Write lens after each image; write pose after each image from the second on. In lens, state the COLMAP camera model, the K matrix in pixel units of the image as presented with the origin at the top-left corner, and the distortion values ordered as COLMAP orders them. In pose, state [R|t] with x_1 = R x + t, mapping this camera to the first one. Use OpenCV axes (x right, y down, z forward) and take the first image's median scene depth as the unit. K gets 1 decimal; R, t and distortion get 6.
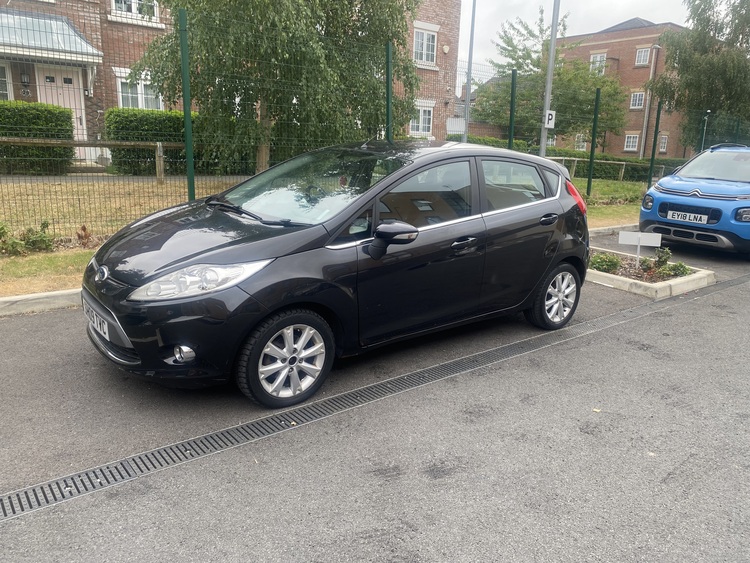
lens RADIAL K [[573.5, 0, 375.0], [0, 573.5, 281.5], [0, 0, 1]] dist [0.000828, -0.002261]
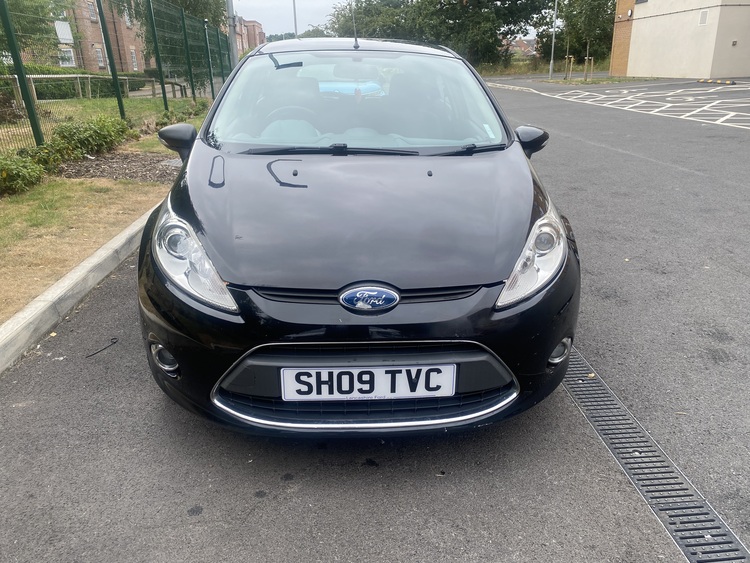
lens RADIAL K [[578.4, 0, 375.0], [0, 578.4, 281.5], [0, 0, 1]] dist [-0.001949, -0.008046]
pose [[0.567676, -0.327776, 0.755187, -0.749148], [0.227596, 0.944054, 0.238666, -0.129937], [-0.791166, 0.036392, 0.610517, 0.586891]]
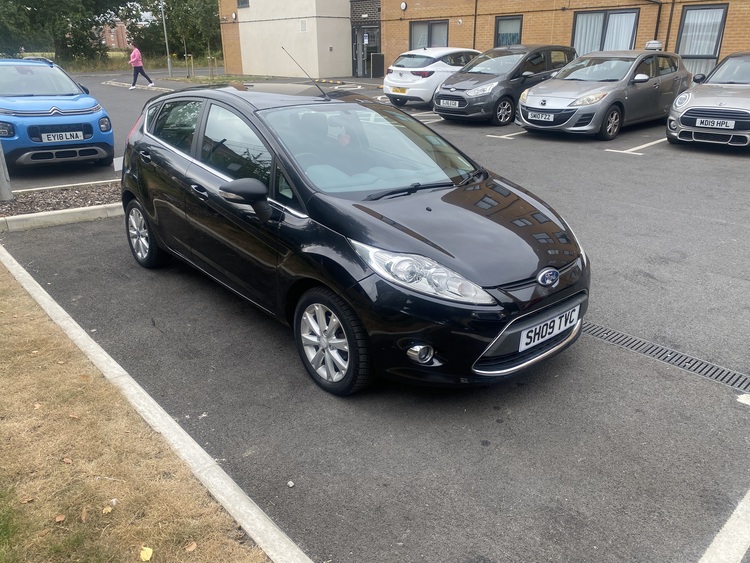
lens RADIAL K [[573.5, 0, 375.0], [0, 573.5, 281.5], [0, 0, 1]] dist [0.000828, -0.002261]
pose [[-0.062293, -0.399496, 0.914616, -1.090261], [0.227566, 0.886572, 0.402746, -0.360356], [-0.971768, 0.233224, 0.035685, 1.062550]]
